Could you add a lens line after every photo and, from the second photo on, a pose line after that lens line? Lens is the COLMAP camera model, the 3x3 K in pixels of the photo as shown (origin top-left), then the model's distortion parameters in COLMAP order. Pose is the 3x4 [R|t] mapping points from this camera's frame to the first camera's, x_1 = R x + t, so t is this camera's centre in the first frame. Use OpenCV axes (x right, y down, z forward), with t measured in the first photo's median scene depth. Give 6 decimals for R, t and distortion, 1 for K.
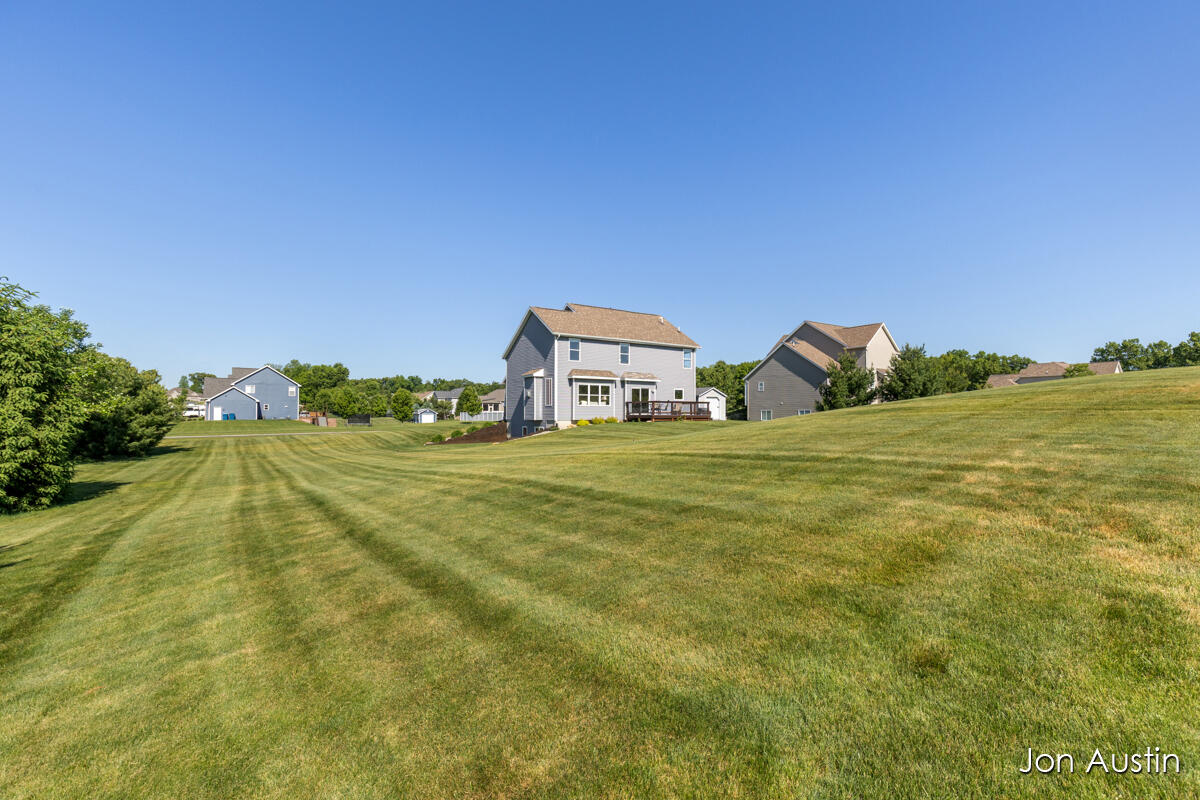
lens RADIAL K [[534.5, 0, 600.0], [0, 534.5, 400.0], [0, 0, 1]] dist [0.002466, 0.000207]
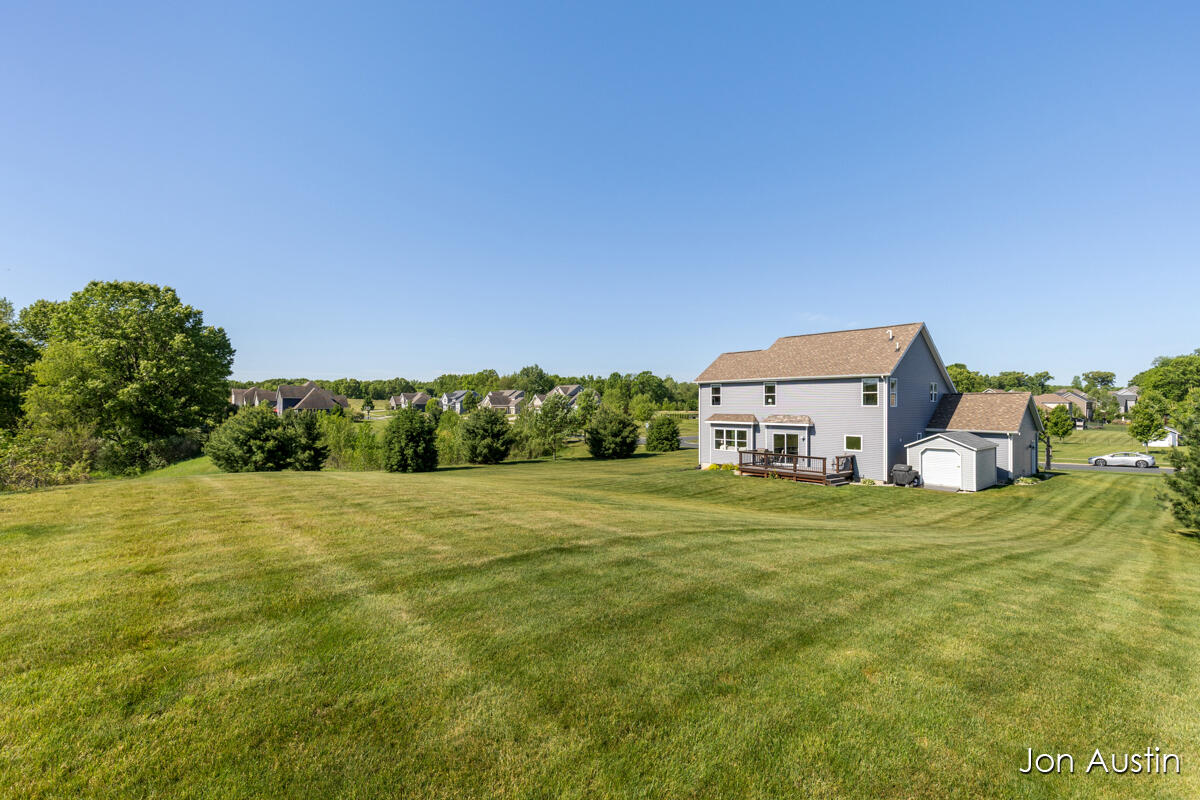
lens RADIAL K [[534.5, 0, 600.0], [0, 534.5, 400.0], [0, 0, 1]] dist [0.002466, 0.000207]
pose [[0.100218, -0.013721, -0.994871, 0.906177], [0.019024, 0.999749, -0.011872, -0.072301], [0.994784, -0.017736, 0.100453, 0.637235]]
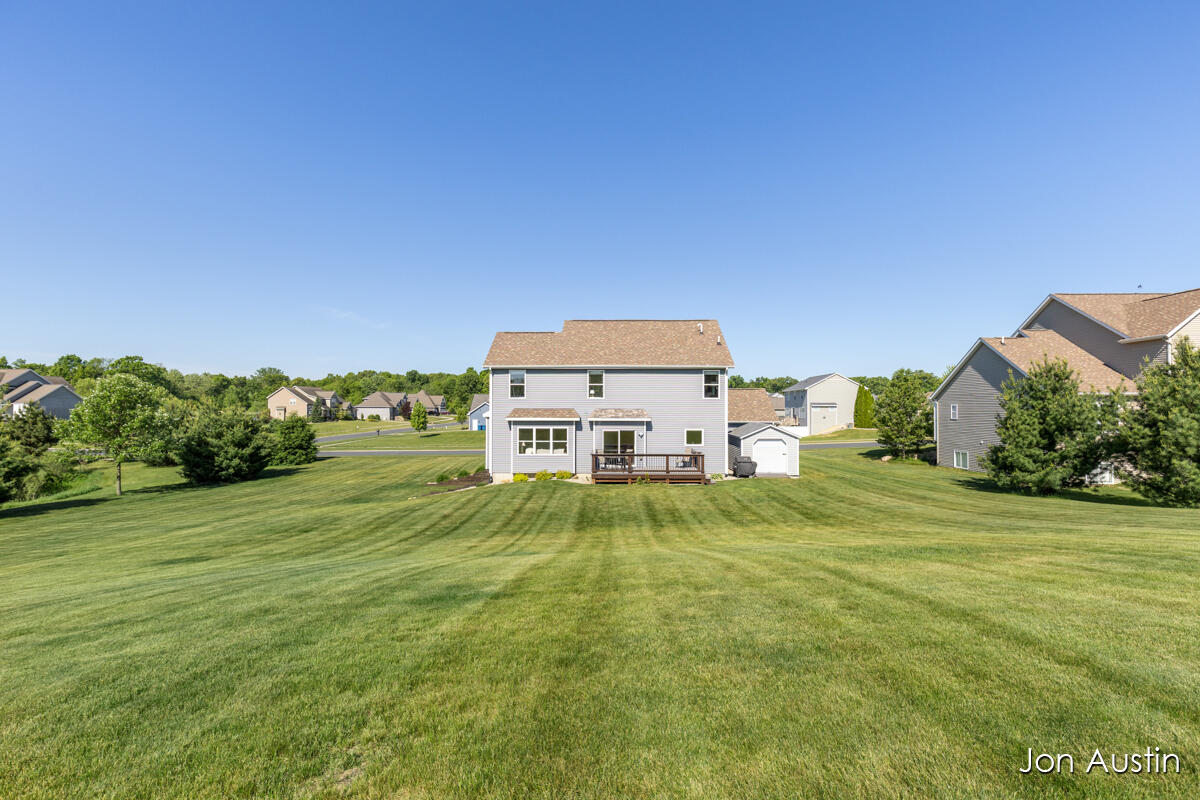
lens RADIAL K [[534.5, 0, 600.0], [0, 534.5, 400.0], [0, 0, 1]] dist [0.002466, 0.000207]
pose [[0.812237, -0.008704, -0.583262, 0.490004], [0.012713, 0.999915, 0.002783, -0.067339], [0.583189, -0.009676, 0.812279, 0.401246]]
